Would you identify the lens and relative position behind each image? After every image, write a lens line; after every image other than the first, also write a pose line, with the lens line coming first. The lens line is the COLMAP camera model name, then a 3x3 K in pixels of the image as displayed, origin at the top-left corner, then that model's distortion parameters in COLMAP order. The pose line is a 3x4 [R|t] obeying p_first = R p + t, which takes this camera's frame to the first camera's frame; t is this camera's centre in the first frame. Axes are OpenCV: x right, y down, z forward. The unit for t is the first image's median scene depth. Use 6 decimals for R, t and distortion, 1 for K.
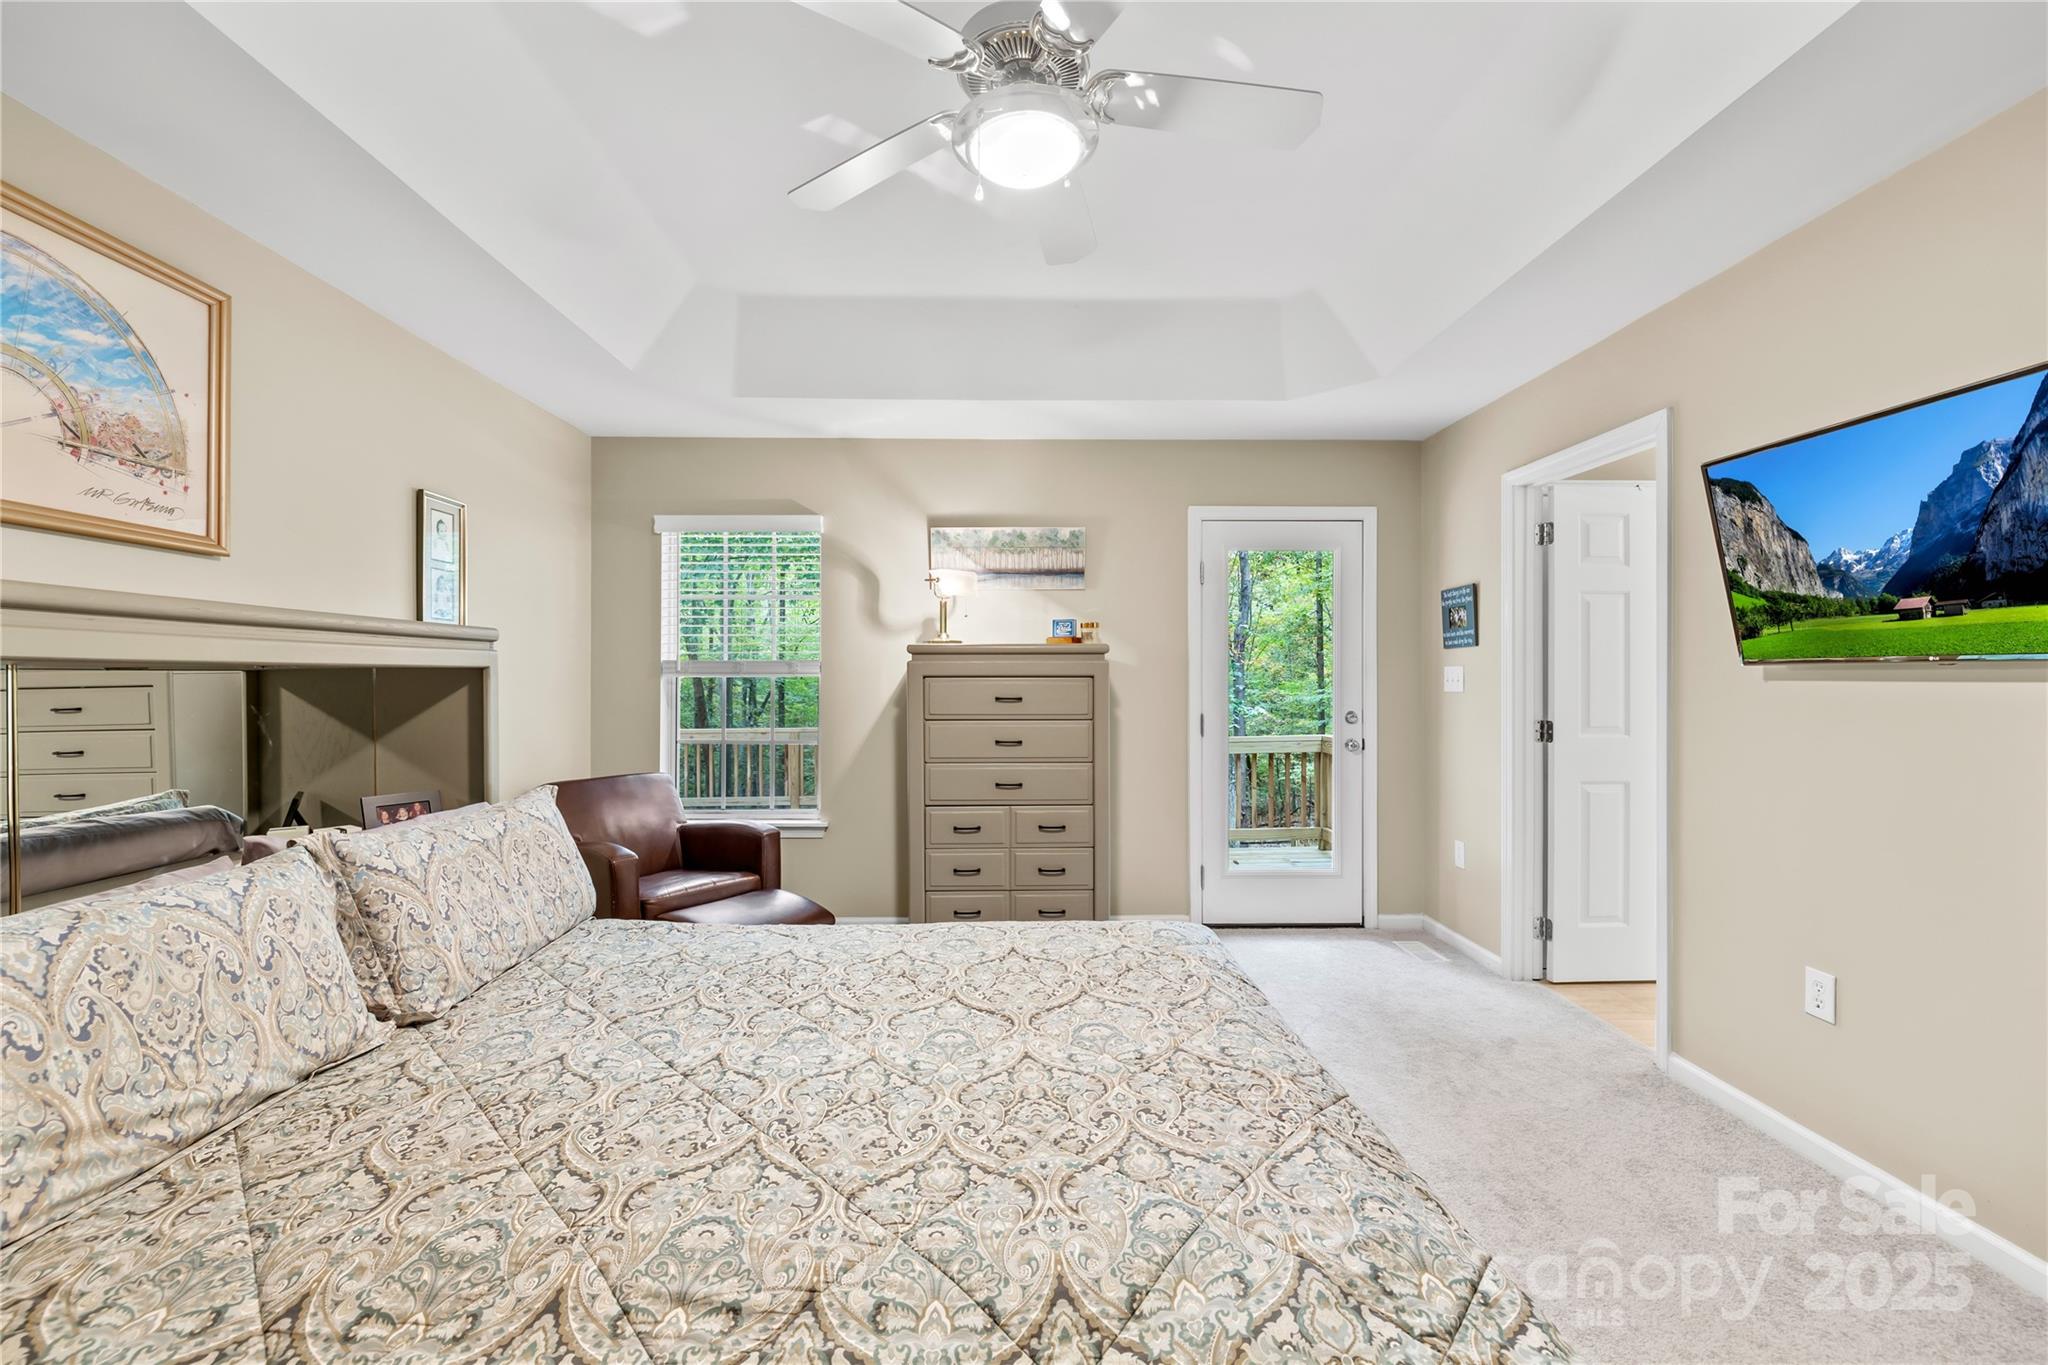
lens RADIAL K [[854.4, 0, 1020.0], [0, 854.4, 673.5], [0, 0, 1]] dist [0.000772, -0.000890]
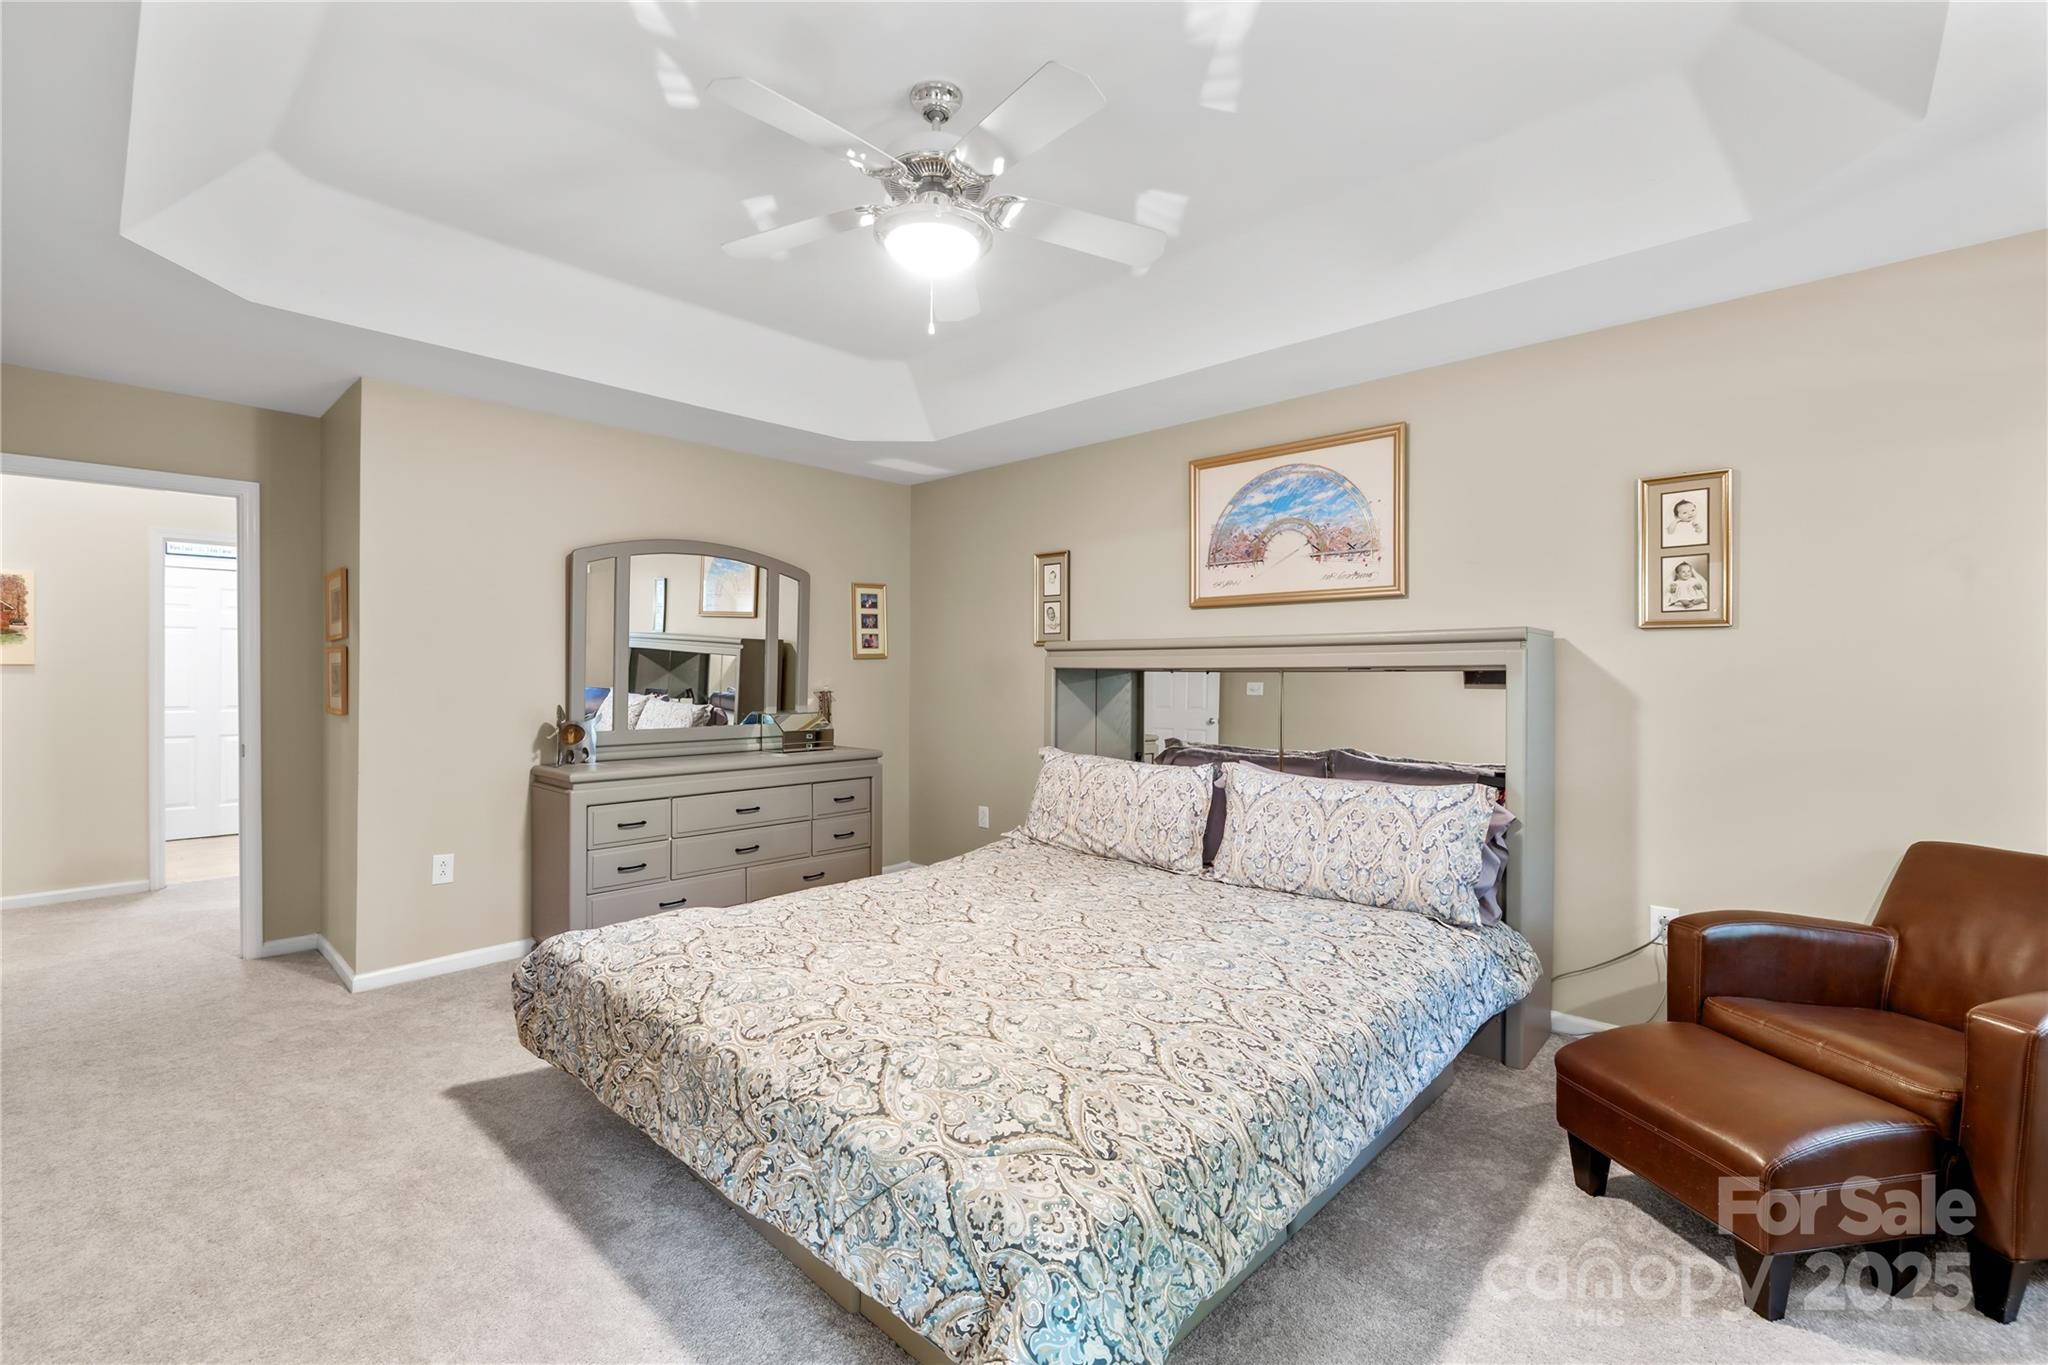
lens RADIAL K [[887.2, 0, 998.1], [0, 887.2, 676.4], [0, 0, 1]] dist [0.001144, 0.000019]
pose [[-0.706000, 0.000045, -0.708212, 0.690538], [0.002858, 0.999992, -0.002786, 0.007889], [0.708206, -0.003991, -0.705995, 1.607576]]
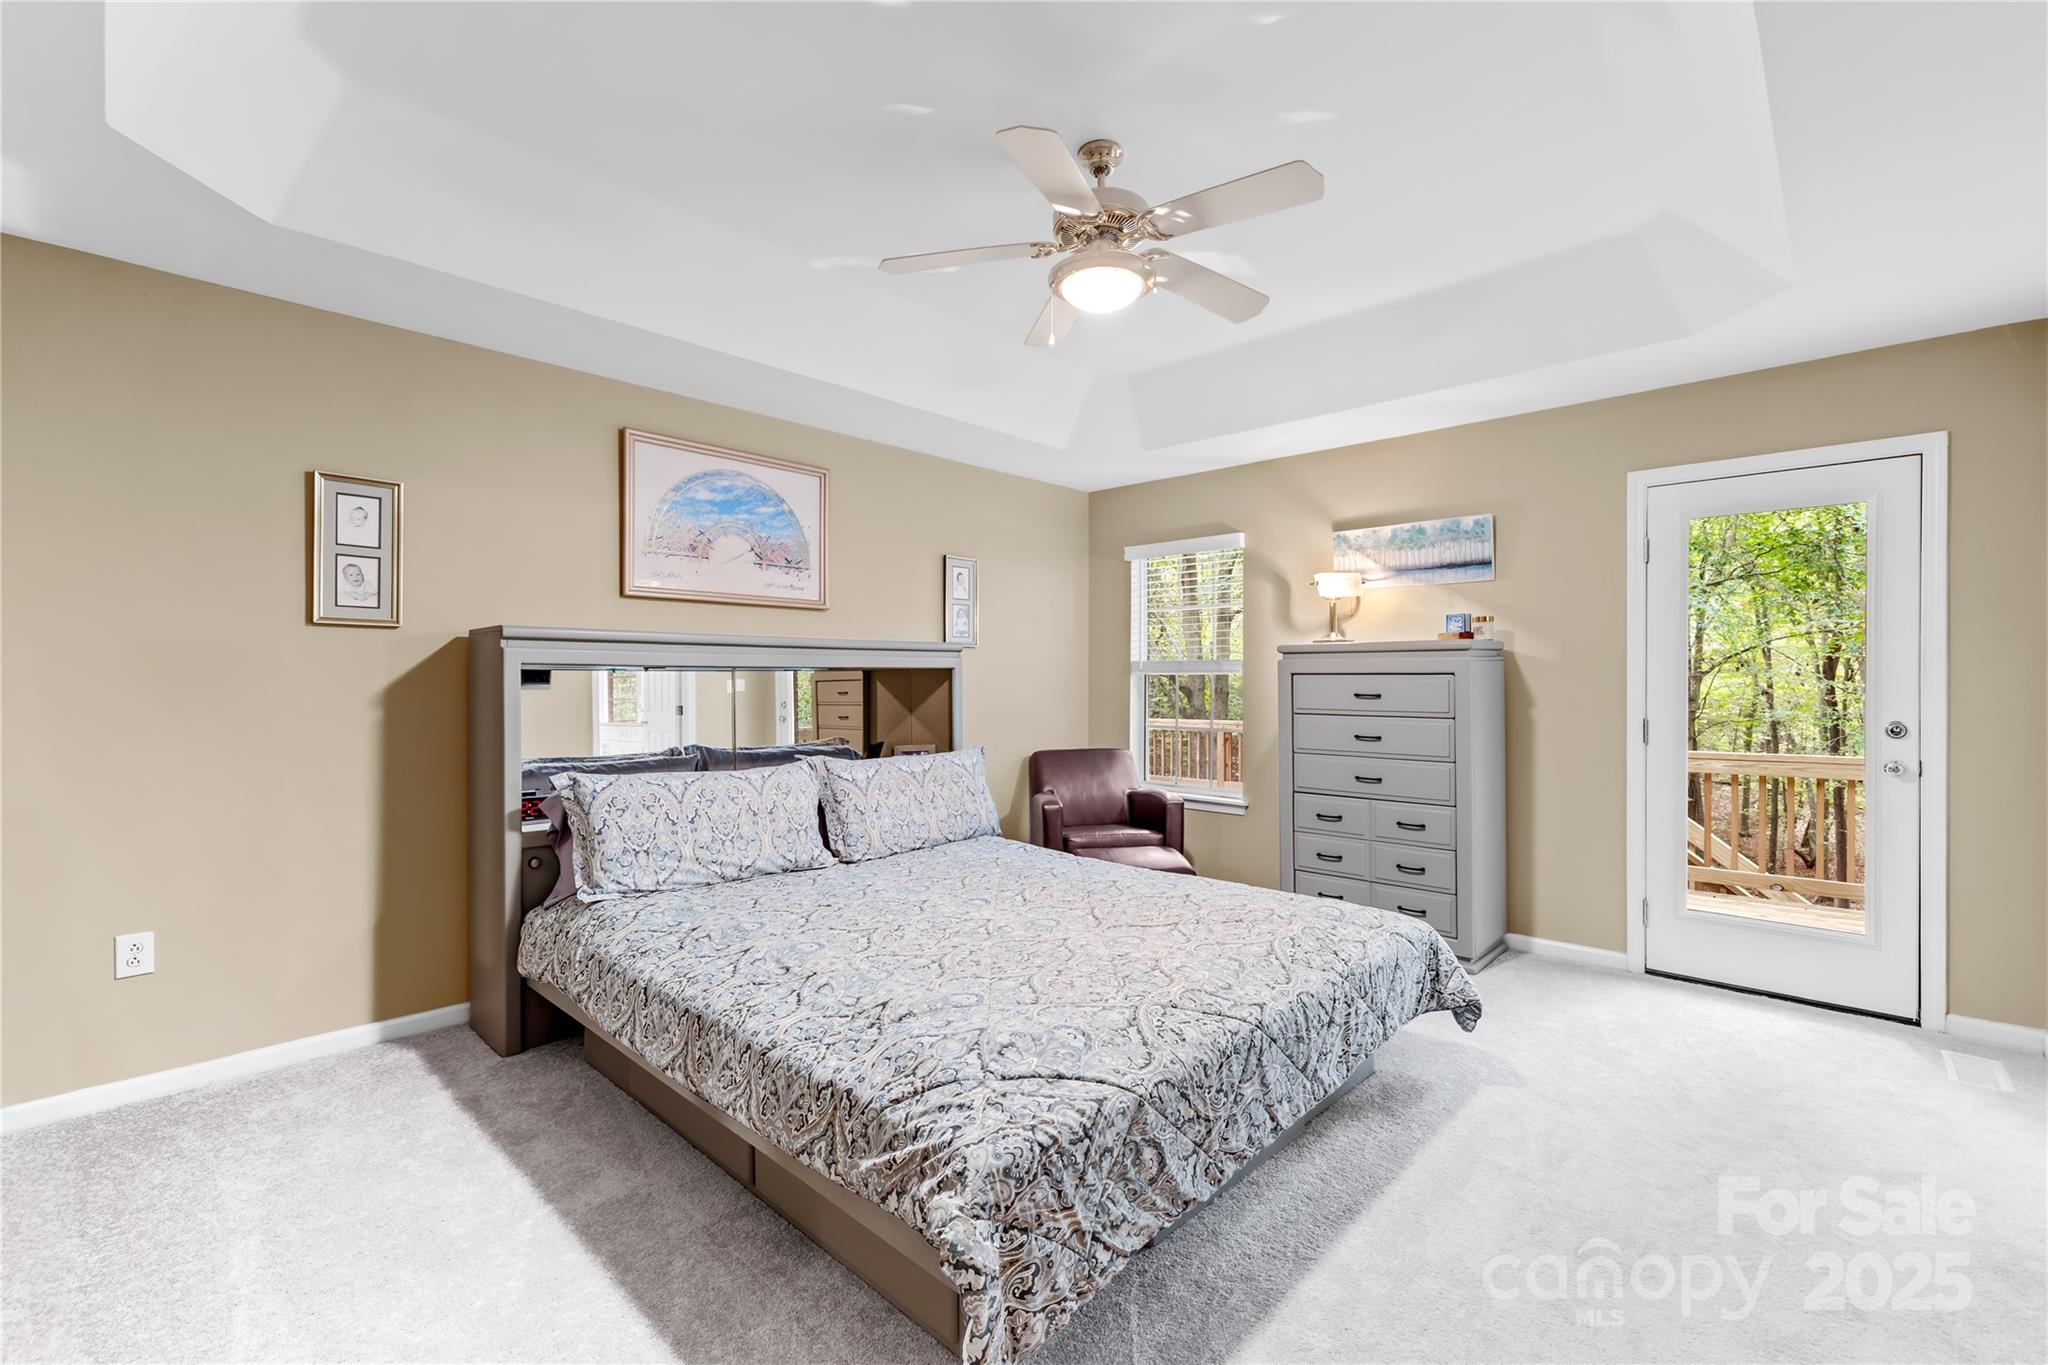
lens RADIAL K [[886.1, 0, 1040.8], [0, 886.1, 669.9], [0, 0, 1]] dist [-0.000720, -0.000754]
pose [[0.720759, -0.003946, -0.693174, 0.749133], [0.003004, 0.999992, -0.002569, 0.000770], [0.693179, -0.000230, 0.720766, -0.072082]]
